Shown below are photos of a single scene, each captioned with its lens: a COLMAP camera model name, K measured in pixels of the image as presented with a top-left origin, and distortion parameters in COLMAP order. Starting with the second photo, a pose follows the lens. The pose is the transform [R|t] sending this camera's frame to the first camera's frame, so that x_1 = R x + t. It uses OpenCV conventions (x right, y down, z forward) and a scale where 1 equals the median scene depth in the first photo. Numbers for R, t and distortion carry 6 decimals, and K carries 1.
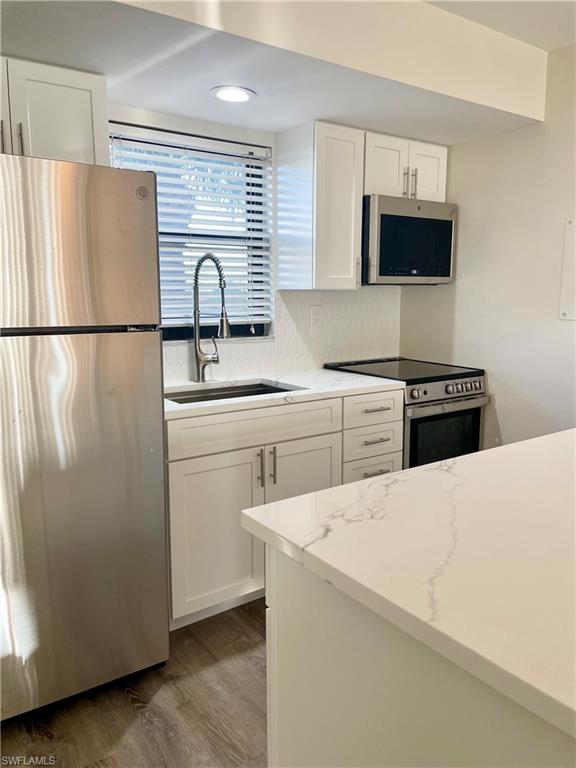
lens RADIAL K [[583.1, 0, 293.9], [0, 583.1, 380.4], [0, 0, 1]] dist [0.099932, -0.151348]
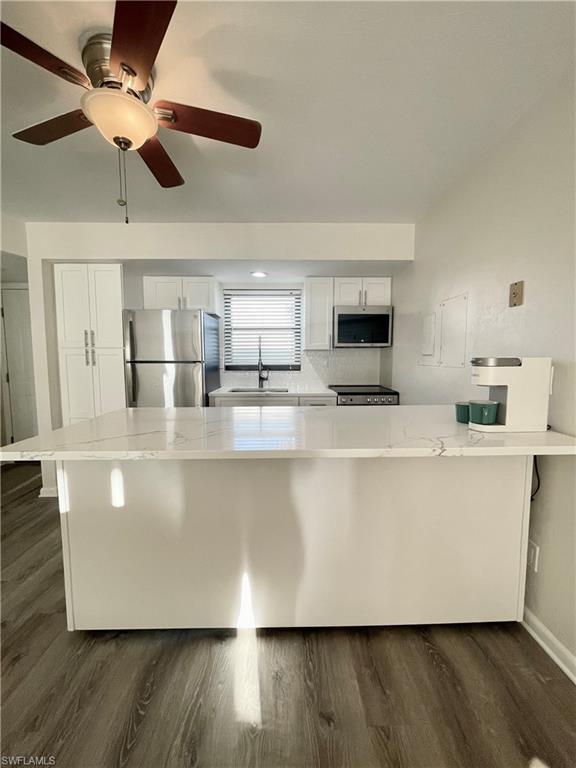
lens RADIAL K [[311.0, 0, 288.6], [0, 311.0, 385.2], [0, 0, 1]] dist [-0.001916, -0.000578]
pose [[0.823088, 0.052098, -0.565519, 0.663399], [-0.085741, 0.995769, -0.033058, 0.024393], [0.561404, 0.075698, 0.824073, -0.003994]]
